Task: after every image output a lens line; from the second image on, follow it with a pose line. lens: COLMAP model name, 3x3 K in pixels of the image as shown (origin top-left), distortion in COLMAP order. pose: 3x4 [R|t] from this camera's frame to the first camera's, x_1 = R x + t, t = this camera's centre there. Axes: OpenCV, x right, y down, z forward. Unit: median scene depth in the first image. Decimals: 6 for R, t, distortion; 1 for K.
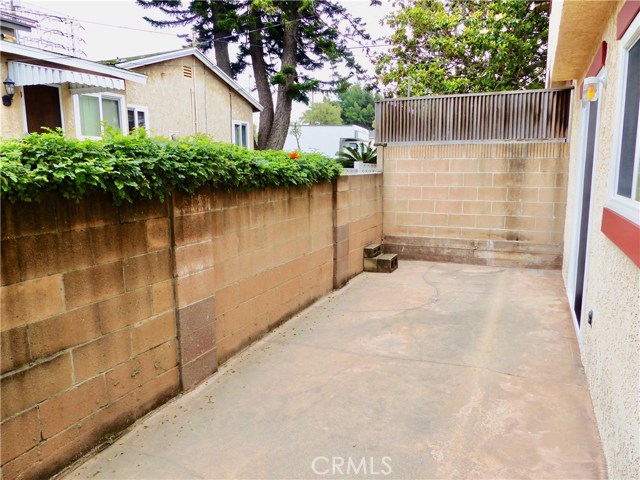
lens RADIAL K [[482.1, 0, 319.6], [0, 482.1, 242.7], [0, 0, 1]] dist [-0.025209, 0.025813]
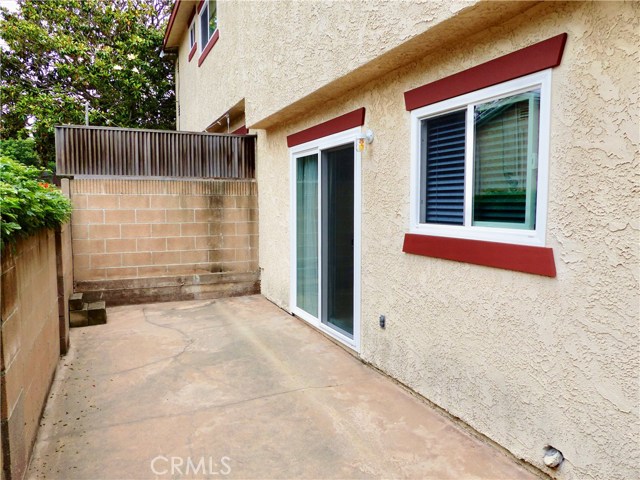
lens RADIAL K [[482.1, 0, 320.8], [0, 482.1, 238.9], [0, 0, 1]] dist [-0.025209, 0.025813]
pose [[0.670818, -0.048496, 0.740034, -0.227761], [0.110265, 0.993291, -0.034859, -0.016108], [-0.733379, 0.104984, 0.671665, 0.117822]]
